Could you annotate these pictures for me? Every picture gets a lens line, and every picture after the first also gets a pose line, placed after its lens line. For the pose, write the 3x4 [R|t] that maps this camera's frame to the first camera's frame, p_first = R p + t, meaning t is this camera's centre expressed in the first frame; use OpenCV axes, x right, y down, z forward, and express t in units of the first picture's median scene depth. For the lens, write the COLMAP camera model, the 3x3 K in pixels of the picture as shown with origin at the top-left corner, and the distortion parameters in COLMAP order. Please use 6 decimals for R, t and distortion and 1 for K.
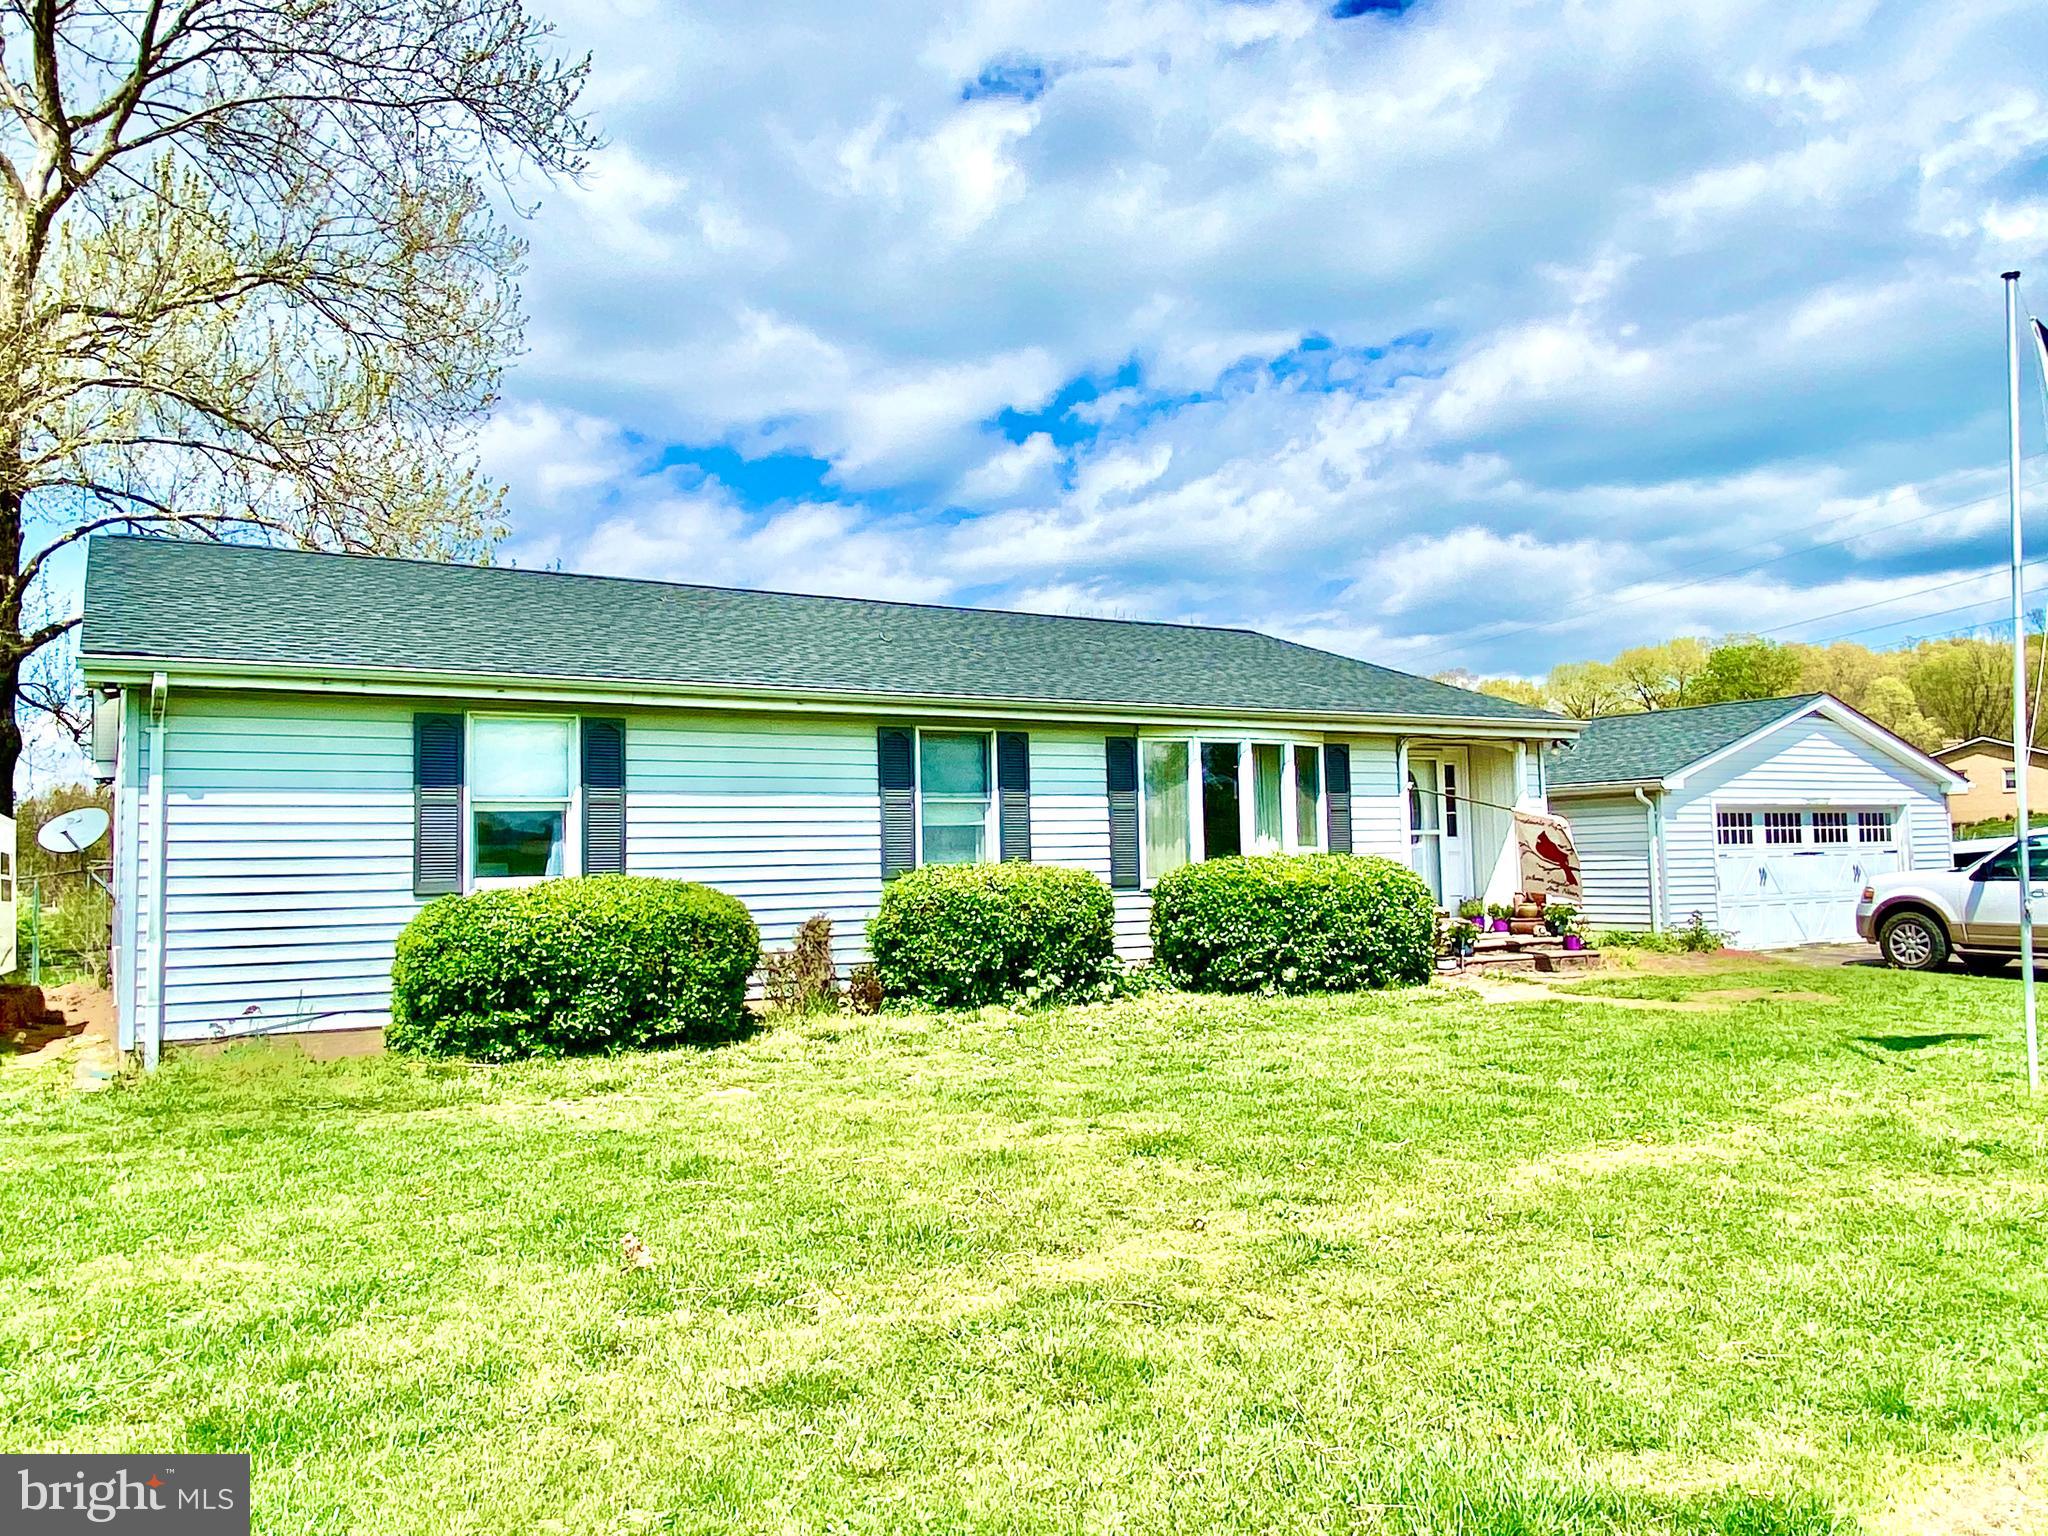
lens RADIAL K [[1431.6, 0, 1023.8], [0, 1431.6, 773.5], [0, 0, 1]] dist [-0.000100, 0.000178]
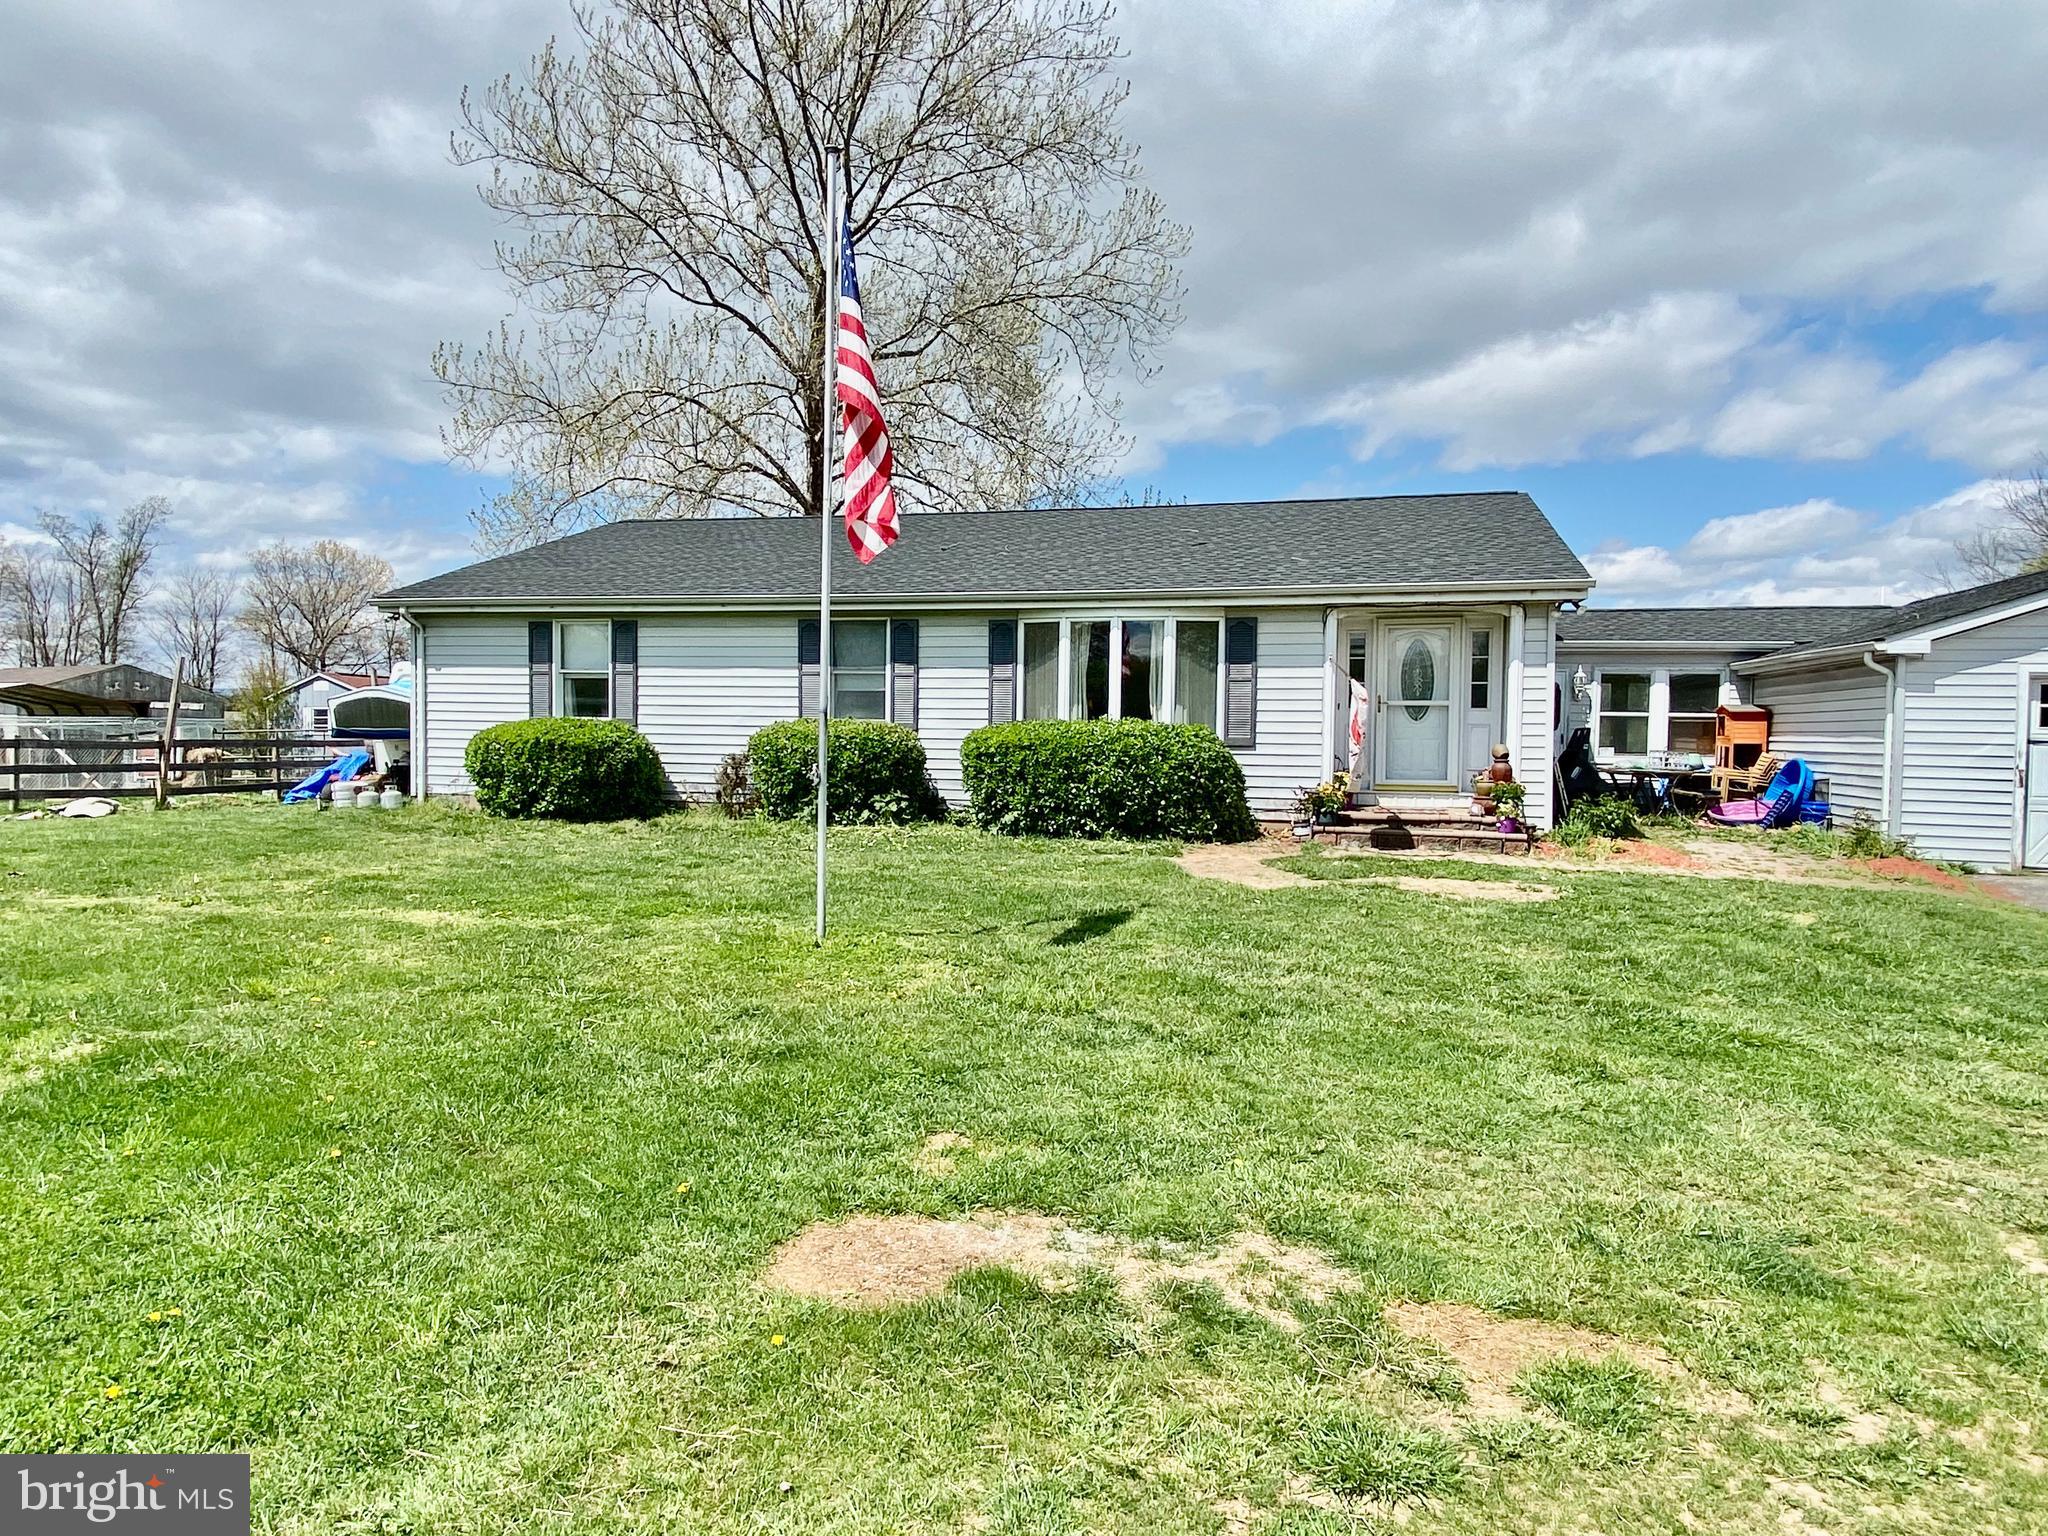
lens RADIAL K [[1254.2, 0, 1022.1], [0, 1254.2, 769.2], [0, 0, 1]] dist [0.046187, -0.002317]
pose [[0.701085, 0.051354, -0.711226, 0.847370], [0.013210, 0.996297, 0.084959, 0.010840], [0.712955, -0.068959, 0.697811, 0.260312]]
